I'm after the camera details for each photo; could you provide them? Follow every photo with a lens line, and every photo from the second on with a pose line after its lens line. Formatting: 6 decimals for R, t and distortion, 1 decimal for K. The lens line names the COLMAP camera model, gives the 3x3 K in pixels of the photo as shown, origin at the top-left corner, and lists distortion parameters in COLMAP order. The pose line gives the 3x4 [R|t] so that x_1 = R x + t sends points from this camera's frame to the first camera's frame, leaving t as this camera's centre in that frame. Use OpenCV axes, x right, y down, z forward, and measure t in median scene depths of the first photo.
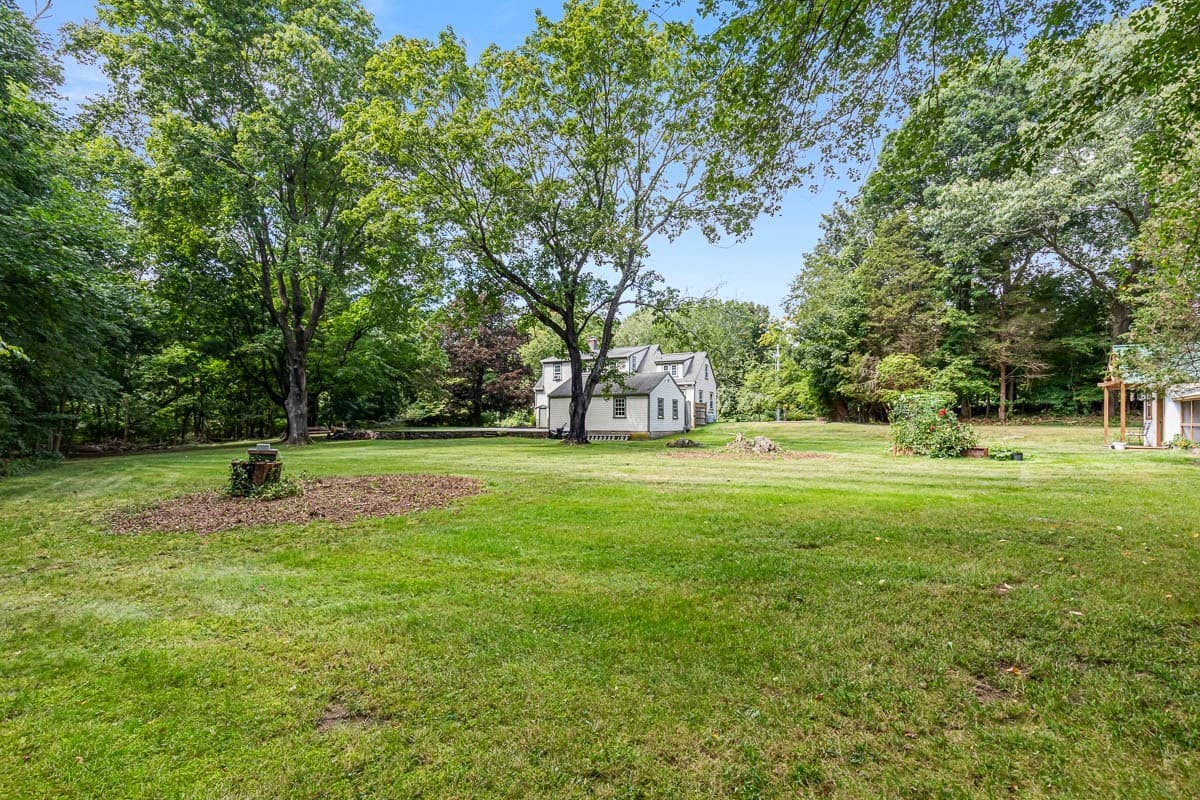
lens RADIAL K [[547.4, 0, 593.8], [0, 547.4, 414.9], [0, 0, 1]] dist [0.000410, 0.000099]
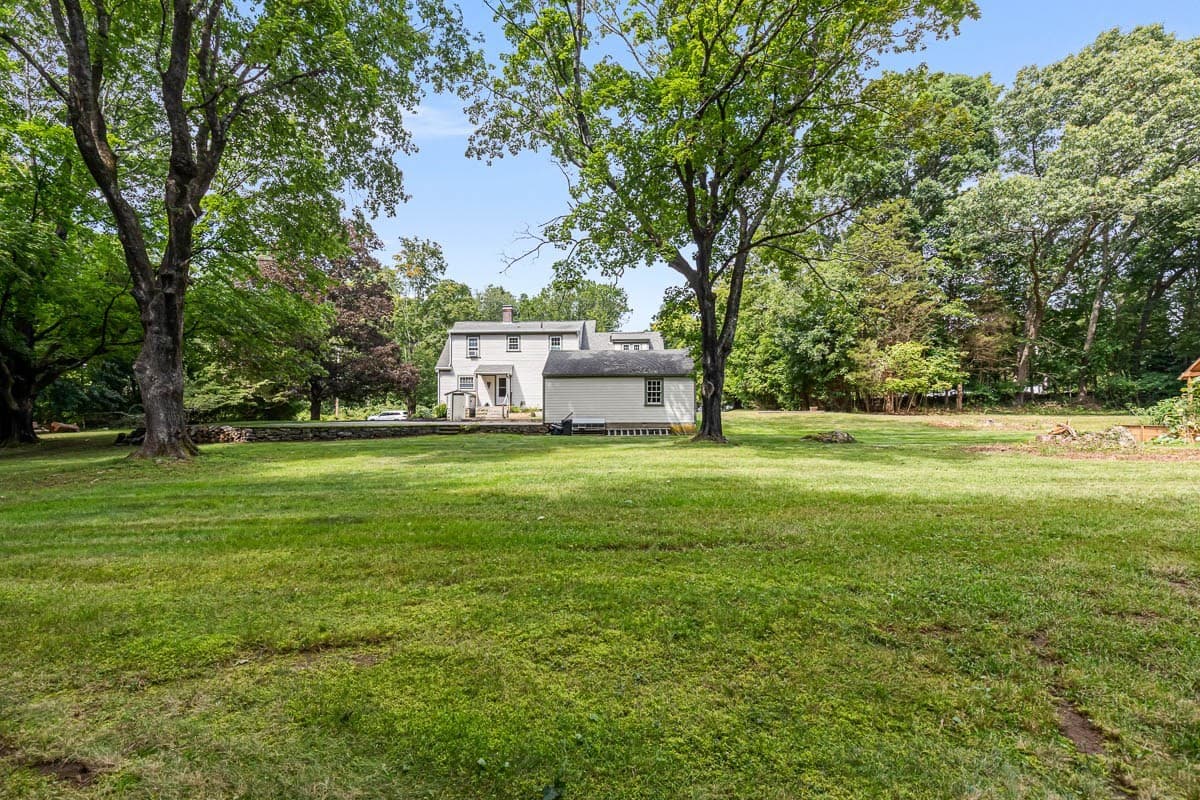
lens RADIAL K [[547.4, 0, 593.8], [0, 547.4, 414.9], [0, 0, 1]] dist [0.000410, 0.000099]
pose [[0.896601, -0.002438, 0.442833, -0.331298], [-0.002037, 0.999952, 0.009629, 0.010308], [-0.442835, -0.009536, 0.896552, 0.324922]]
